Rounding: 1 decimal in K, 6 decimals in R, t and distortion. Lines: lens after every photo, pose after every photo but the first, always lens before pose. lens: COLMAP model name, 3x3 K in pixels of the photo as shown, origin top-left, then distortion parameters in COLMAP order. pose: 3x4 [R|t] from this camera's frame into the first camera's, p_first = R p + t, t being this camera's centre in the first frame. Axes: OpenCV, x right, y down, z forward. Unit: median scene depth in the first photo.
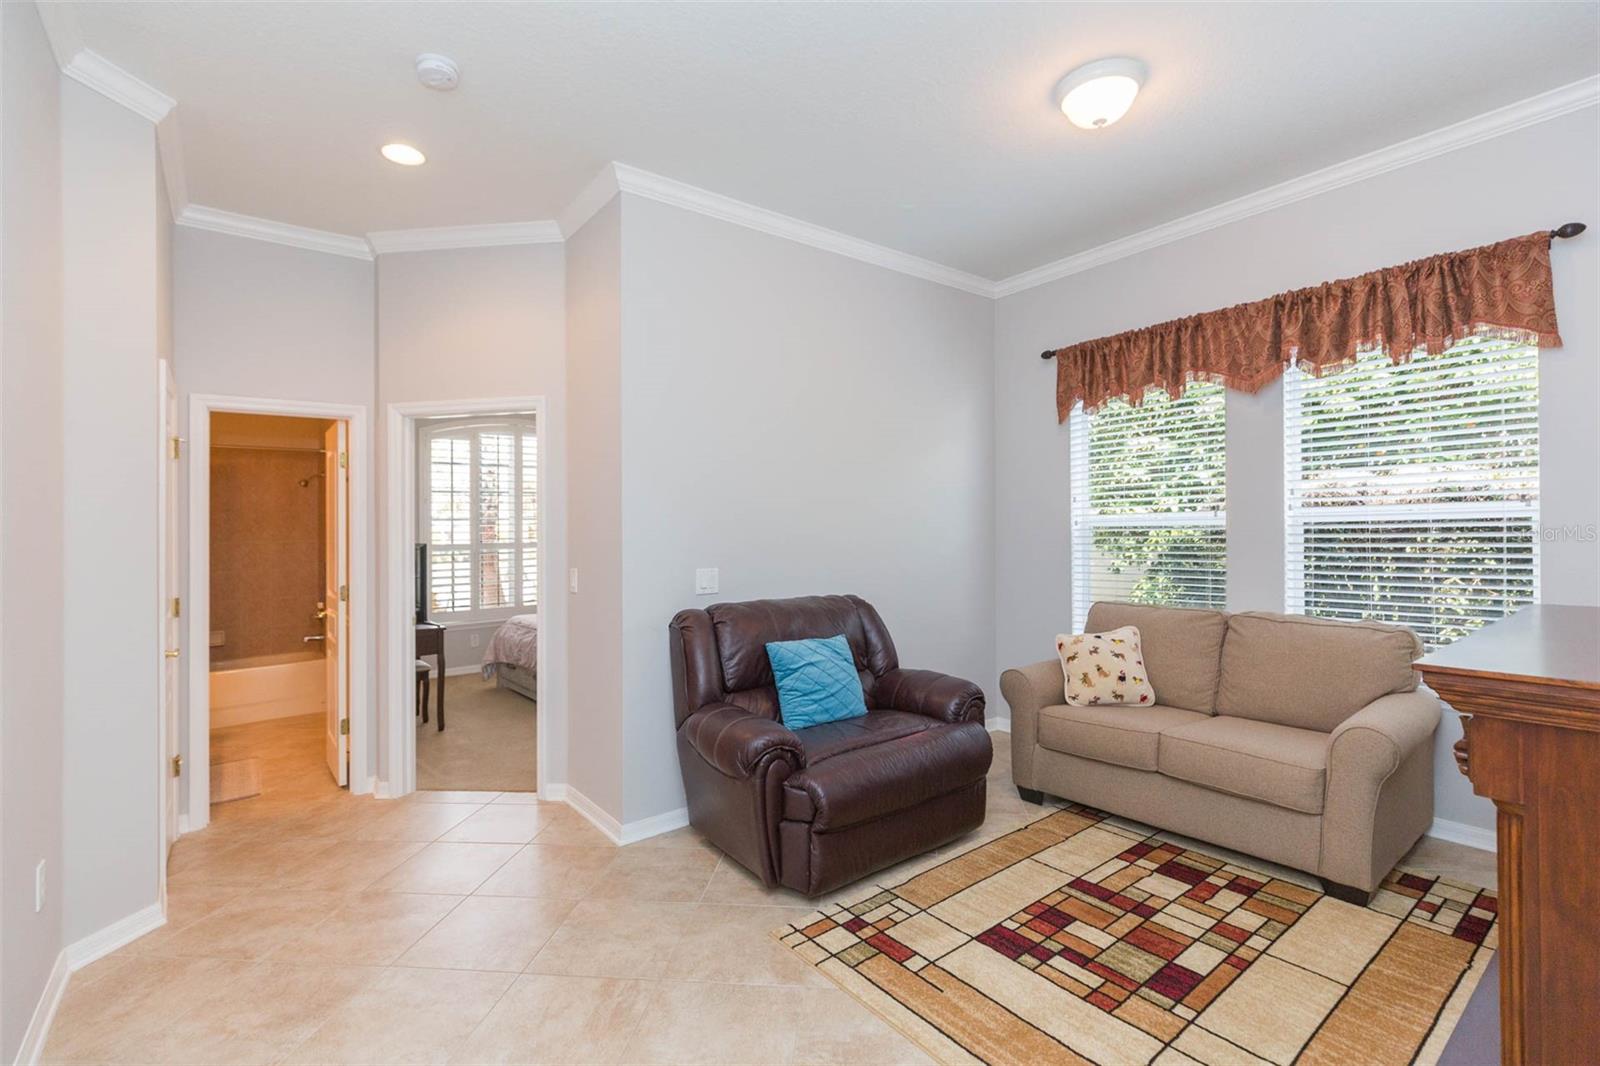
lens RADIAL K [[719.6, 0, 806.2], [0, 719.6, 518.3], [0, 0, 1]] dist [0.003955, -0.000068]
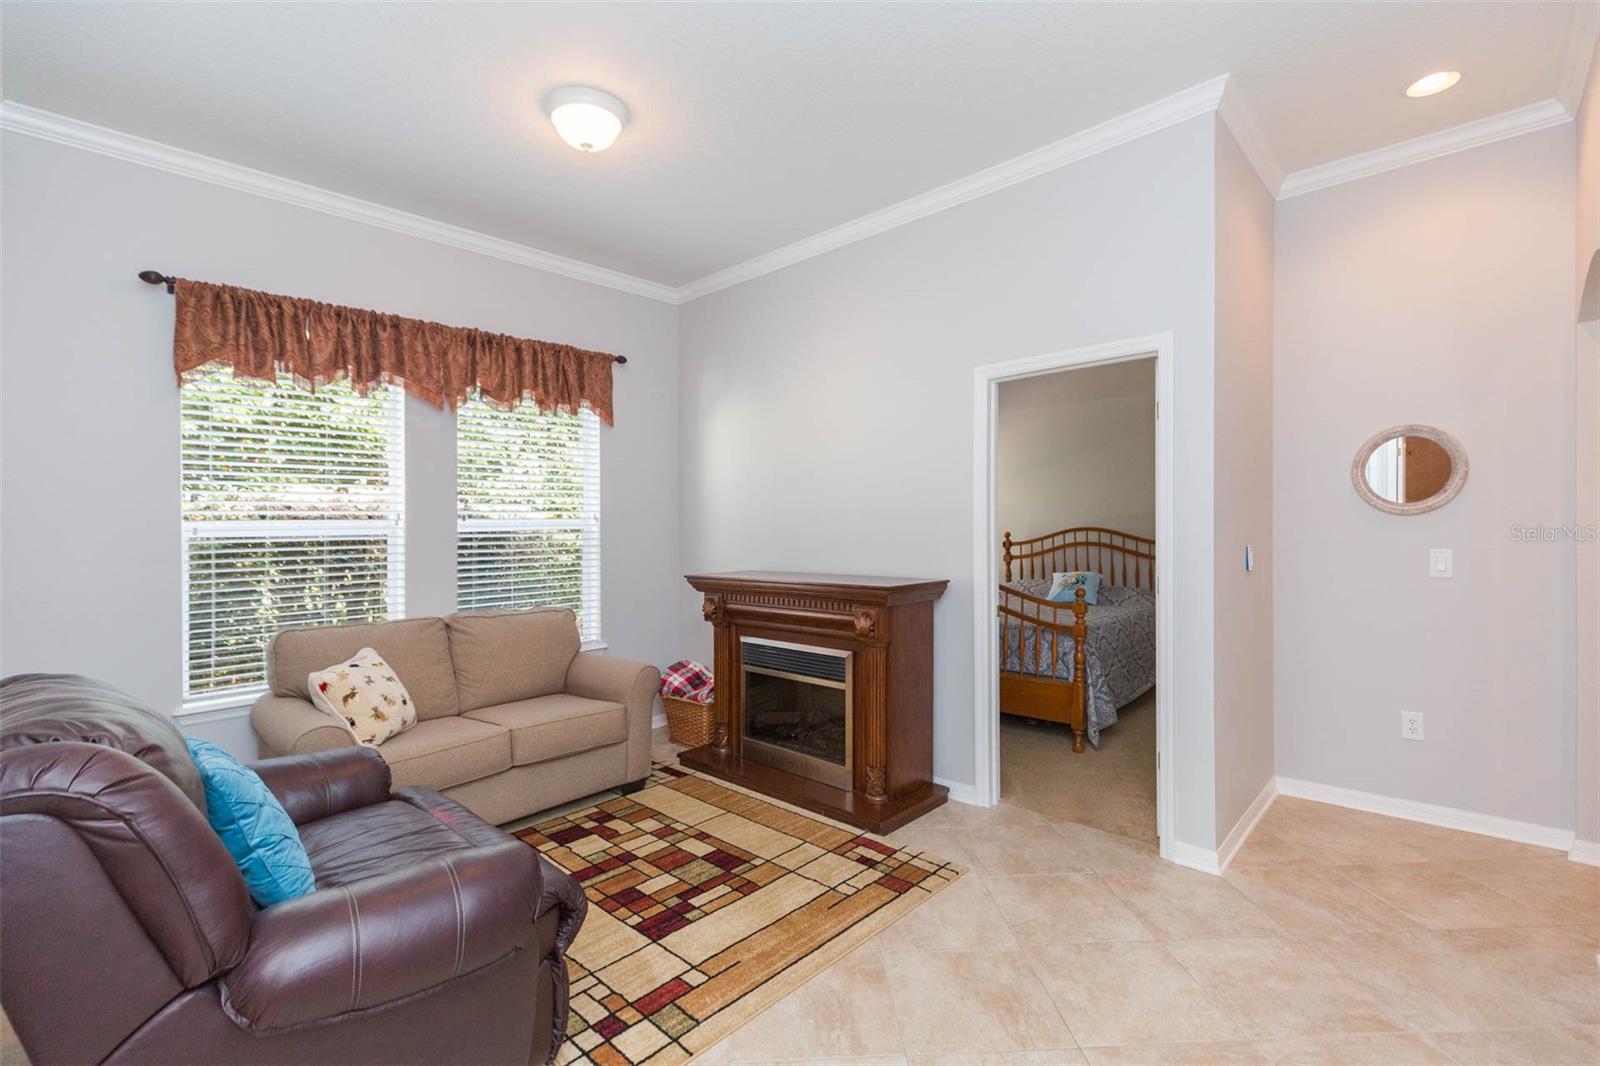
lens RADIAL K [[719.6, 0, 805.7], [0, 719.6, 541.6], [0, 0, 1]] dist [0.003955, -0.000068]
pose [[-0.150562, 0.001399, 0.988600, -0.673367], [0.003220, 0.999994, -0.000925, 0.031214], [-0.988595, 0.003044, -0.150566, 0.817823]]
